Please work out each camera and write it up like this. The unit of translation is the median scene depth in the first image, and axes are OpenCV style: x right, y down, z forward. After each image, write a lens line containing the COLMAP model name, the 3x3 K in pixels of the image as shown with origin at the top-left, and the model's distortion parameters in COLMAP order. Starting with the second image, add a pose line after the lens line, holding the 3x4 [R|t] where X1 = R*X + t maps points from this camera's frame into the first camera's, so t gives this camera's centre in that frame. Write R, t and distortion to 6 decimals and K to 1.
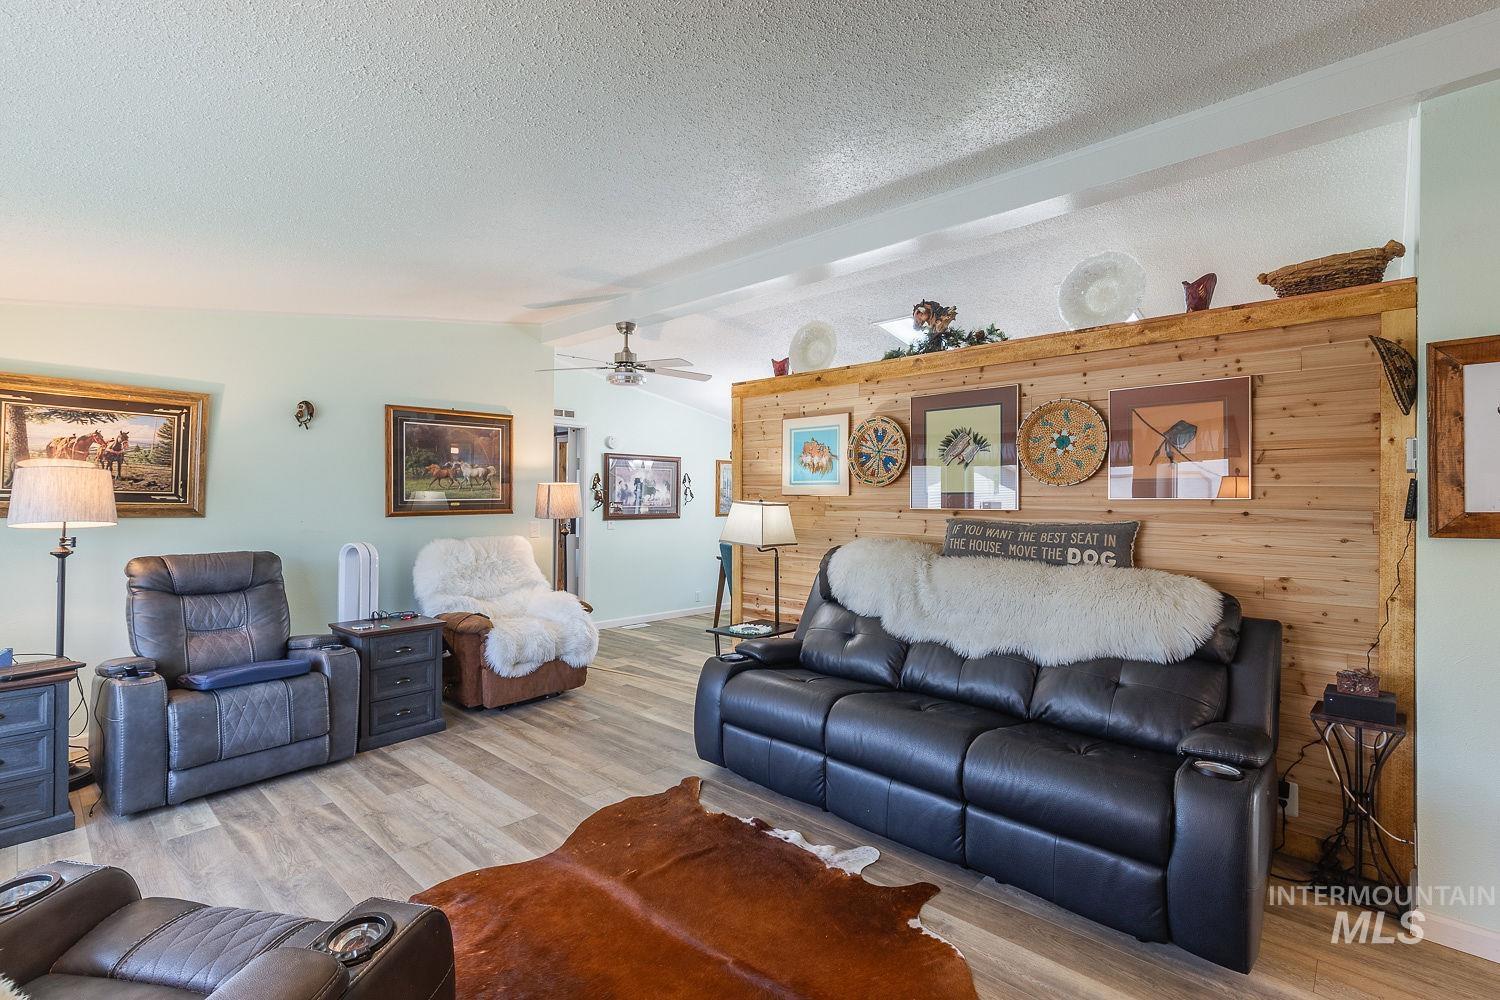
lens RADIAL K [[679.7, 0, 769.3], [0, 679.7, 498.5], [0, 0, 1]] dist [0.007334, -0.001157]
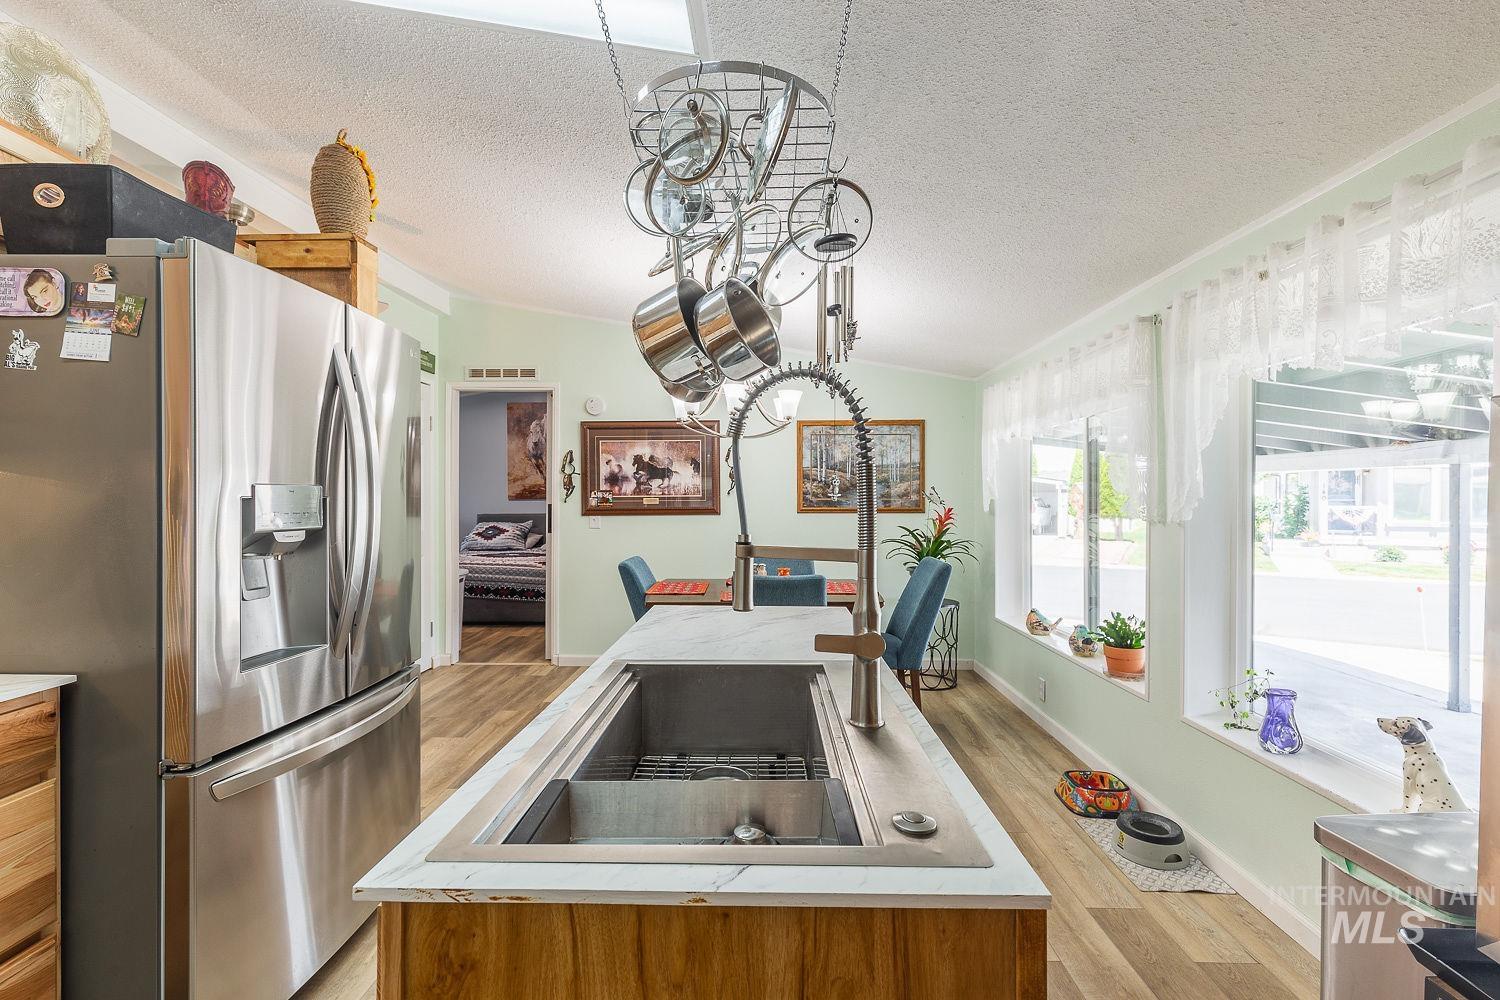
lens RADIAL K [[679.7, 0, 759.7], [0, 679.7, 498.5], [0, 0, 1]] dist [0.007334, -0.001157]
pose [[0.666526, -0.004108, -0.745470, 0.725283], [0.005293, 0.999986, -0.000778, 0.027330], [0.745463, -0.003427, 0.666538, 1.139479]]
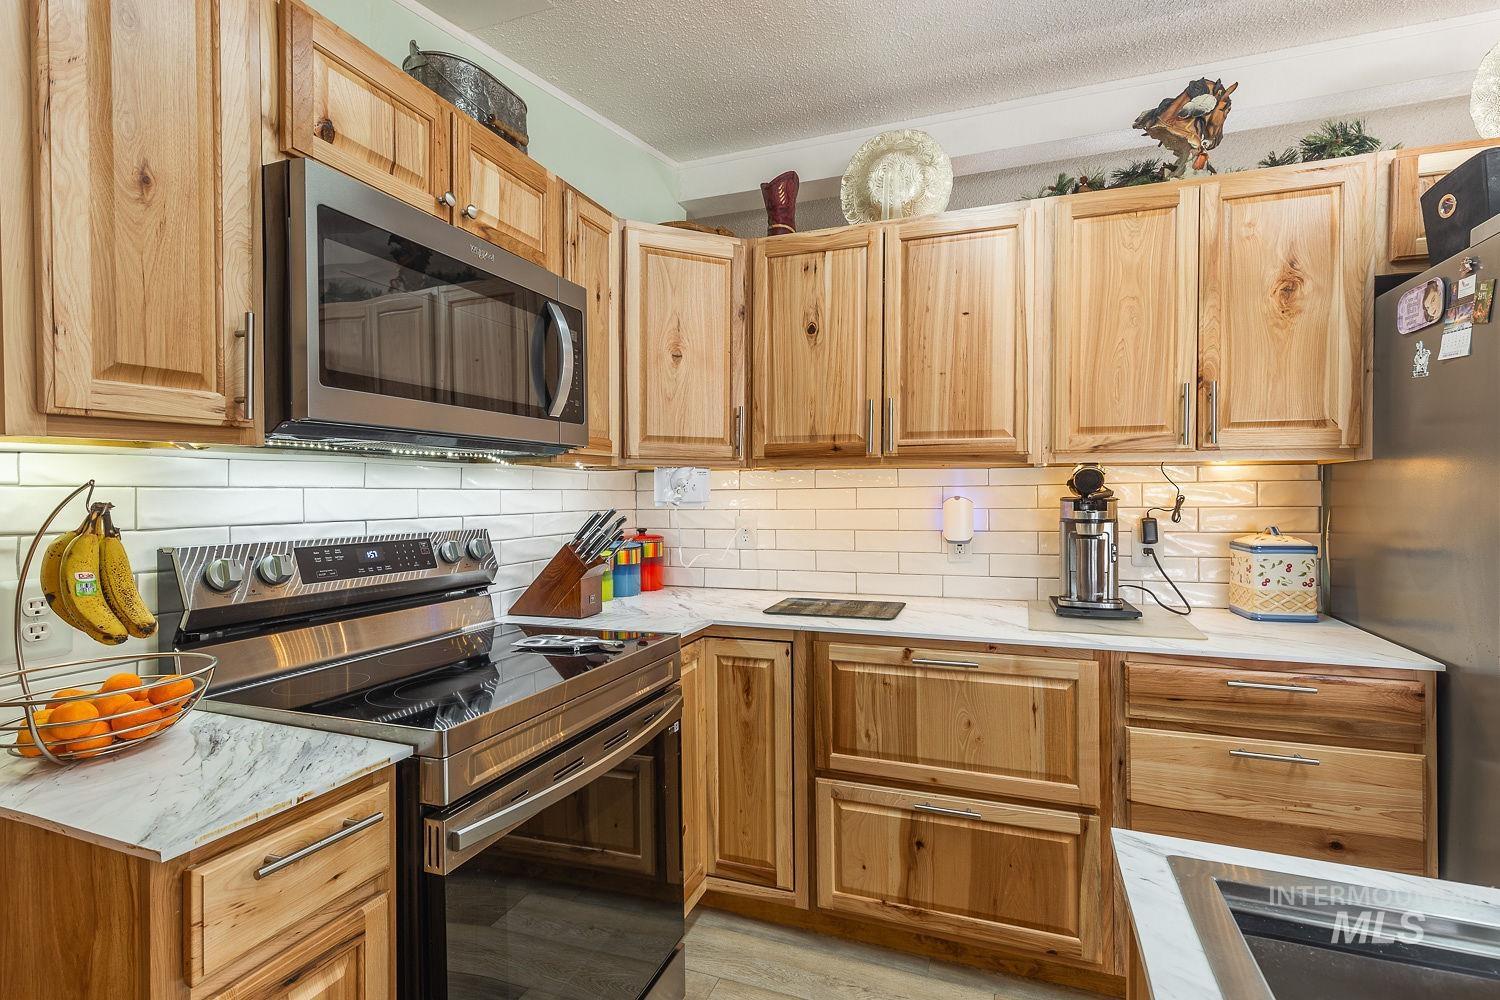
lens RADIAL K [[679.7, 0, 762.2], [0, 679.7, 500.4], [0, 0, 1]] dist [0.007334, -0.001157]
pose [[-0.925714, 0.000414, -0.378225, 0.703610], [-0.002145, 0.999978, 0.006342, 0.026968], [0.378219, 0.006682, -0.925692, 1.302729]]
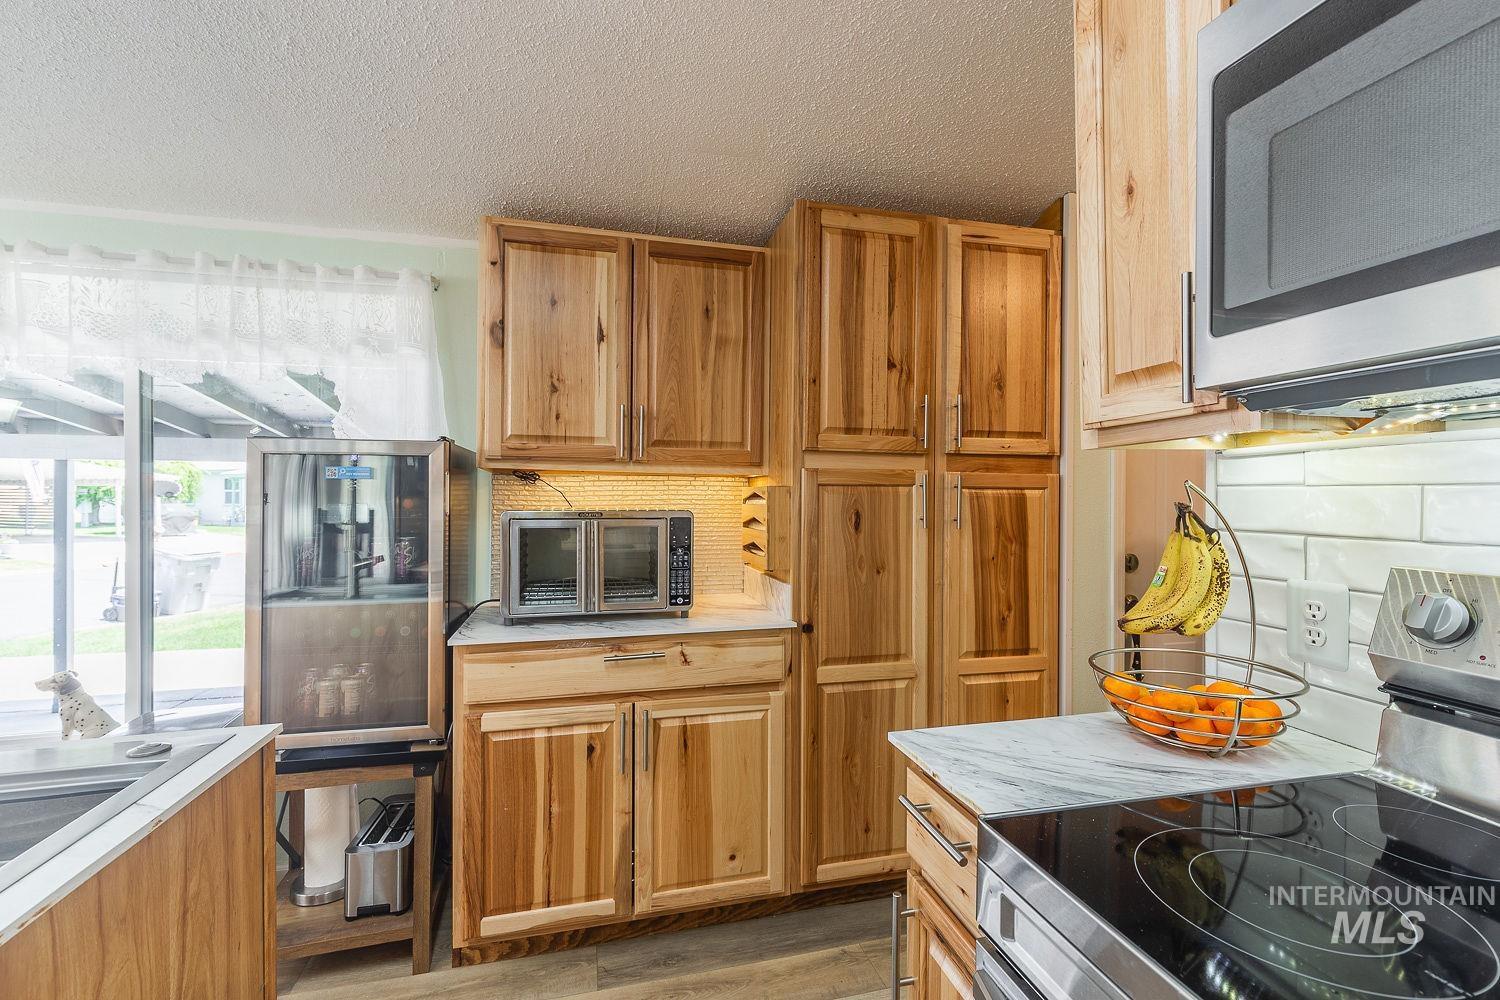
lens RADIAL K [[679.7, 0, 757.1], [0, 679.7, 494.9], [0, 0, 1]] dist [0.007334, -0.001157]
pose [[0.554407, -0.006197, 0.832223, 0.535398], [-0.000100, 0.999972, 0.007512, 0.025377], [-0.832246, -0.004248, 0.554391, 0.981488]]
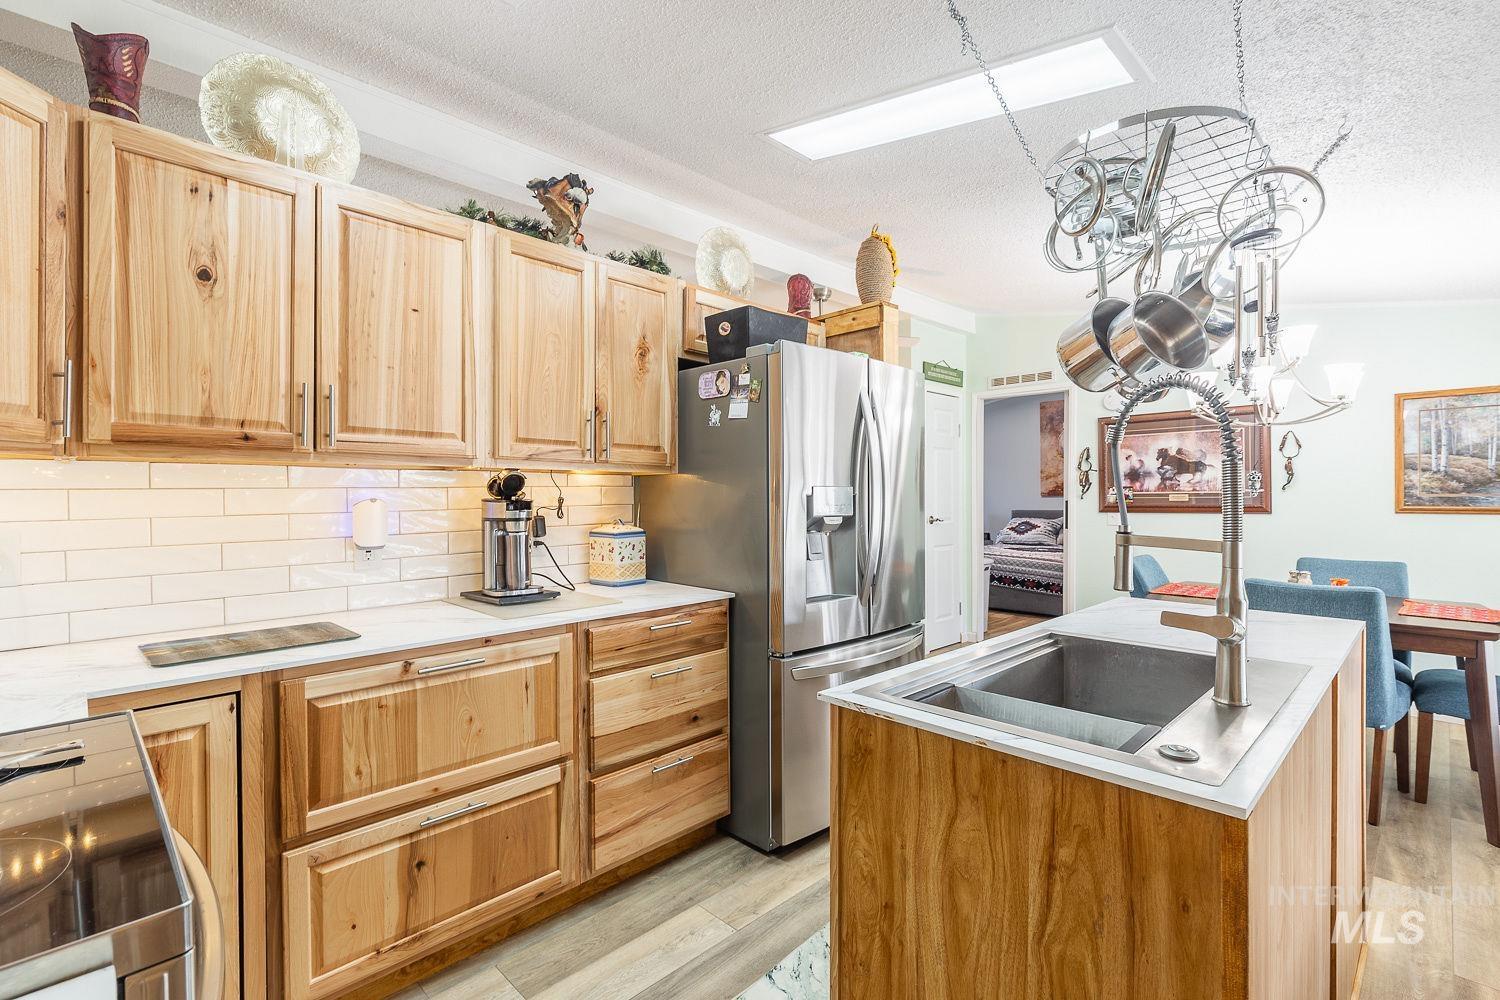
lens RADIAL K [[679.7, 0, 757.9], [0, 679.7, 501.8], [0, 0, 1]] dist [0.007334, -0.001157]
pose [[-0.046078, 0.004671, -0.998927, 0.851522], [0.004983, 0.999978, 0.004446, 0.028362], [0.998925, -0.004773, -0.046101, 1.161446]]
